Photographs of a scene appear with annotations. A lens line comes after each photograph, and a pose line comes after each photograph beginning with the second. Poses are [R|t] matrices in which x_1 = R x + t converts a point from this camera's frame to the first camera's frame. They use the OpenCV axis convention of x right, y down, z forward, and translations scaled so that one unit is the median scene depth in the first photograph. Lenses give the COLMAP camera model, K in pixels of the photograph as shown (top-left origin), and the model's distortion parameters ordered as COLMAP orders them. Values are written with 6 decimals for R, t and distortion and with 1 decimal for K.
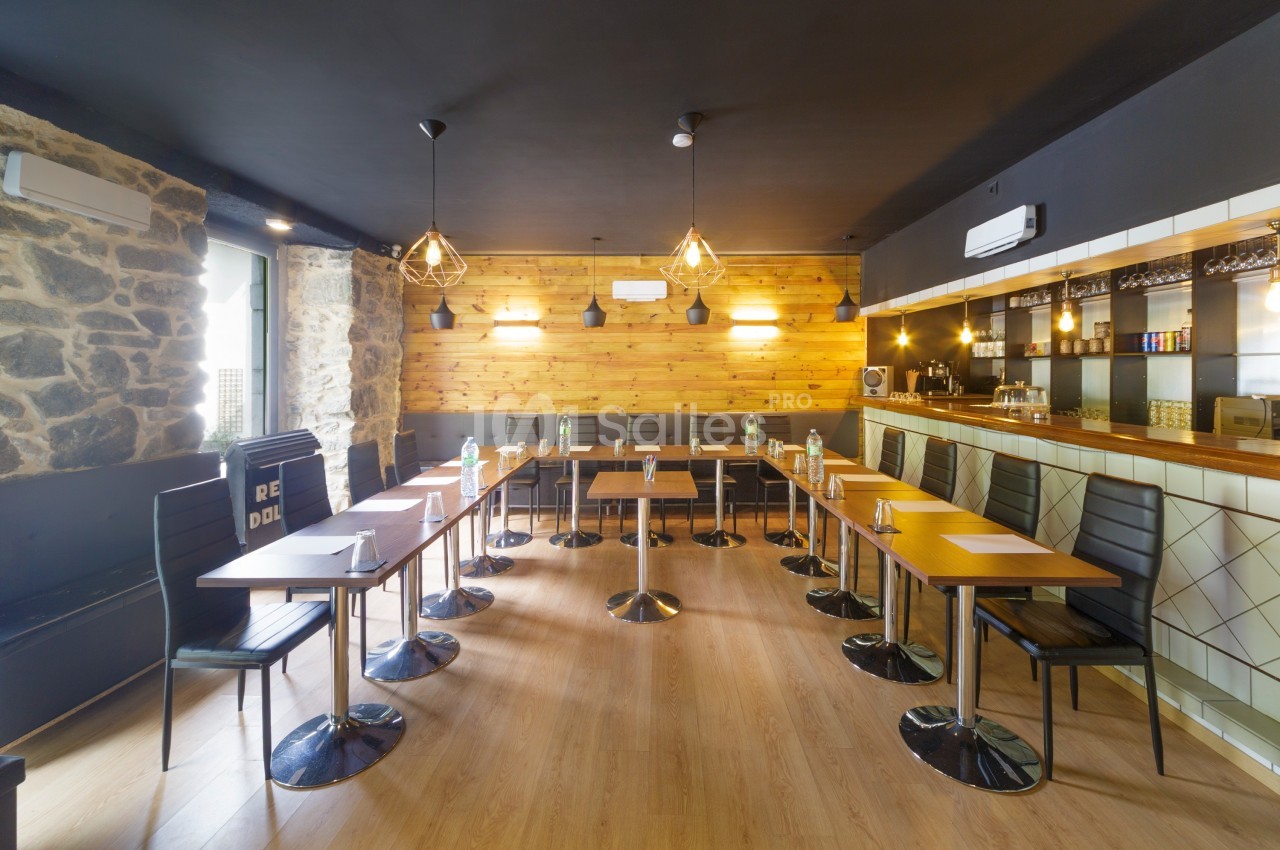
lens RADIAL K [[992.7, 0, 639.0], [0, 992.7, 422.2], [0, 0, 1]] dist [0.000997, 0.000495]
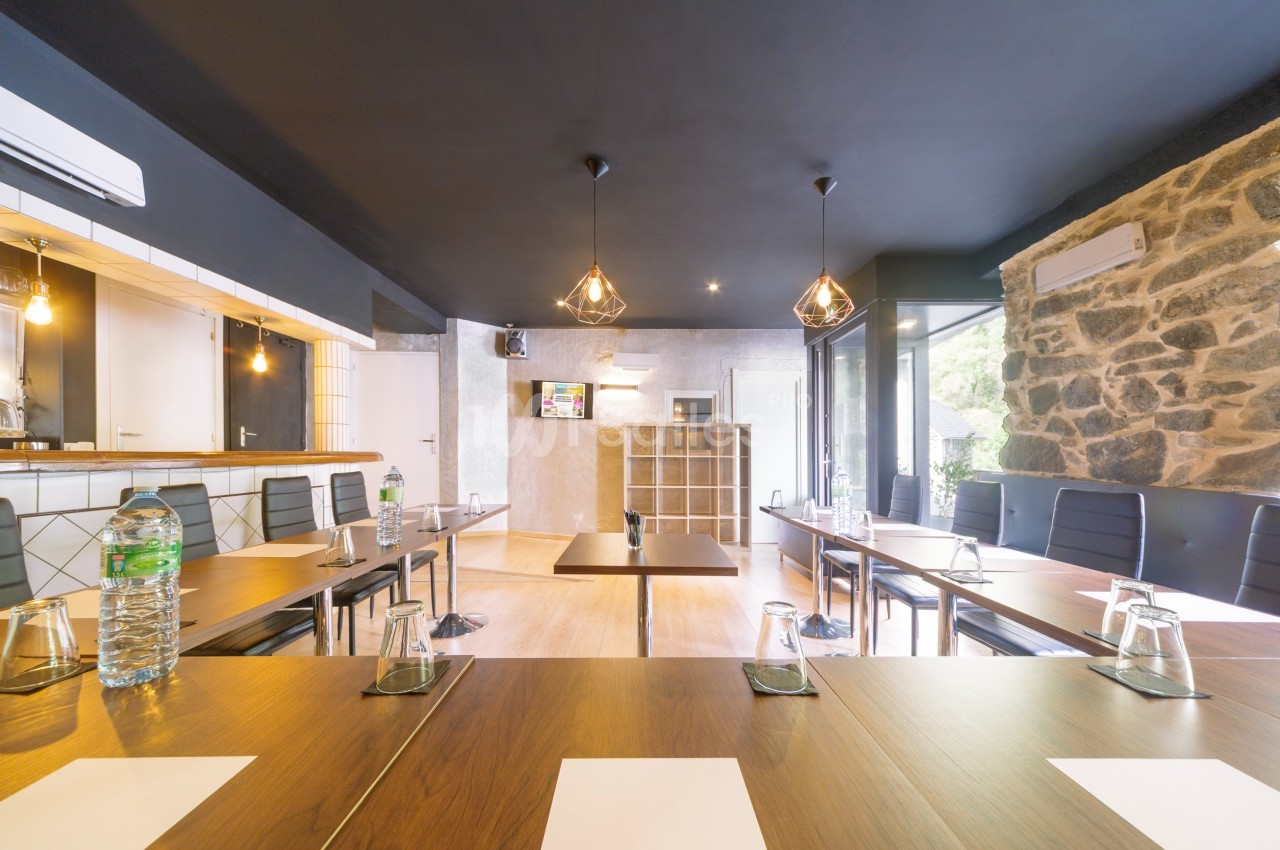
lens RADIAL K [[992.7, 0, 640.0], [0, 992.7, 425.1], [0, 0, 1]] dist [0.000997, 0.000495]
pose [[-0.999667, 0.013240, -0.022131, 0.031987], [0.012827, 0.999743, 0.018684, -0.049607], [0.022373, 0.018394, -0.999580, 2.126890]]
